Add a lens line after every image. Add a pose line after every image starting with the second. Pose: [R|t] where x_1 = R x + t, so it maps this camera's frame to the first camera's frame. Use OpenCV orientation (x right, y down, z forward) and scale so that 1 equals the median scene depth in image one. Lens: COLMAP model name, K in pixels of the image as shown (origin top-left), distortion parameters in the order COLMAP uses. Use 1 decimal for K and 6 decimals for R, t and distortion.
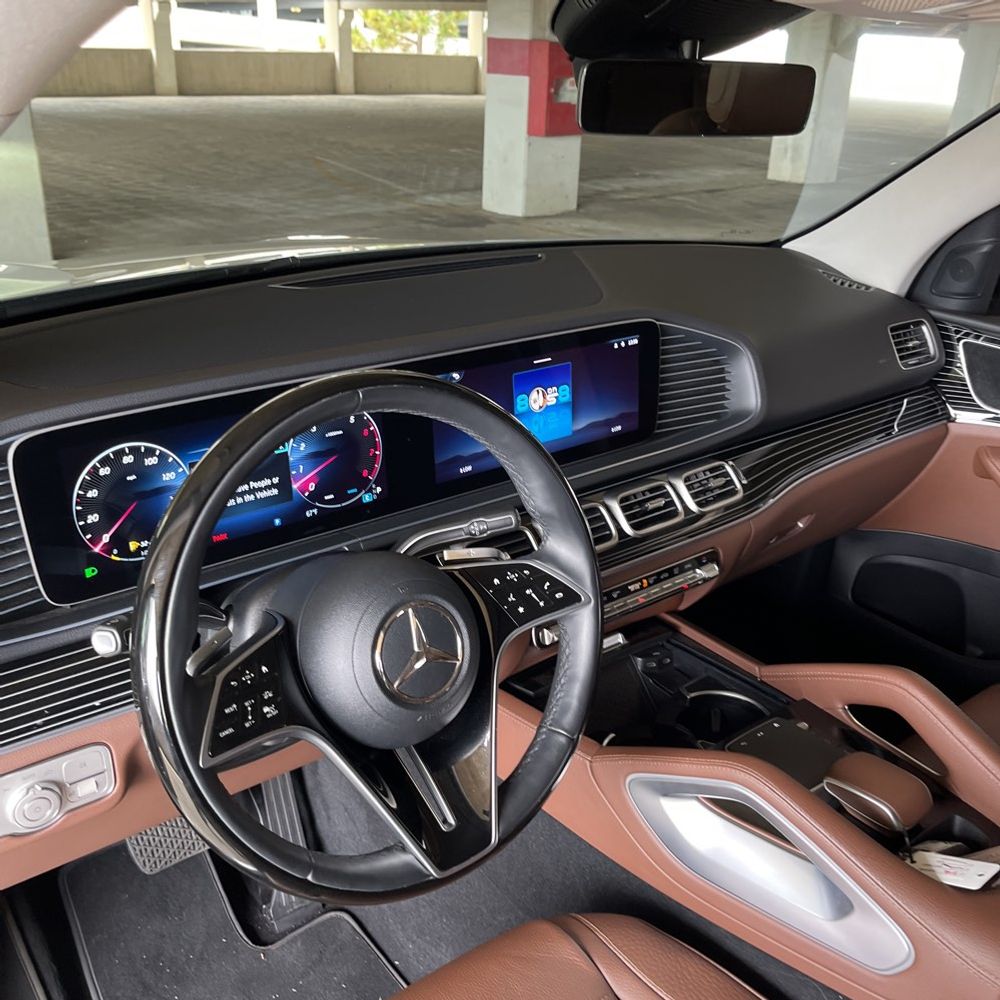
lens RADIAL K [[1004.5, 0, 501.8], [0, 1004.5, 493.5], [0, 0, 1]] dist [0.036429, -0.021156]
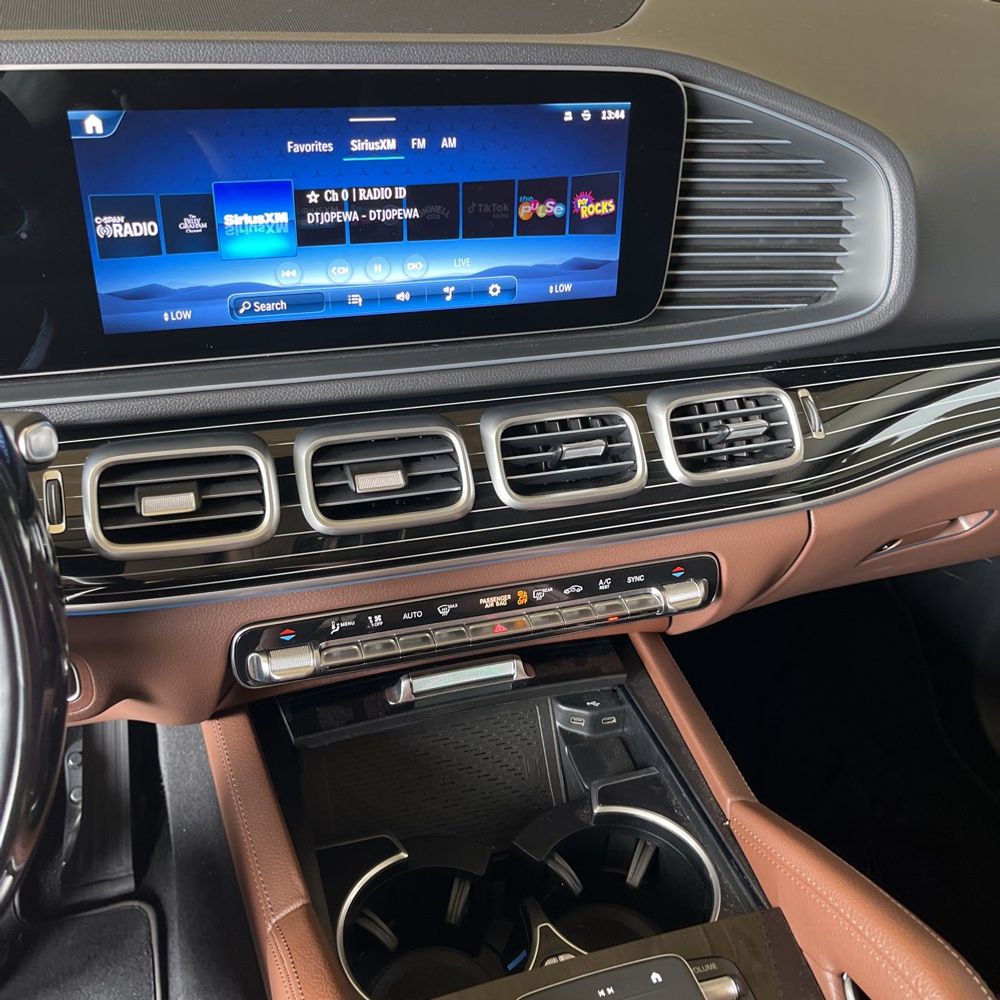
lens RADIAL K [[1022.5, 0, 505.5], [0, 1022.5, 494.0], [0, 0, 1]] dist [0.041357, -0.036306]
pose [[0.939606, 0.212087, -0.268624, 0.242272], [-0.167225, 0.969283, 0.180351, -0.050822], [0.298622, -0.124538, 0.946211, 0.466591]]
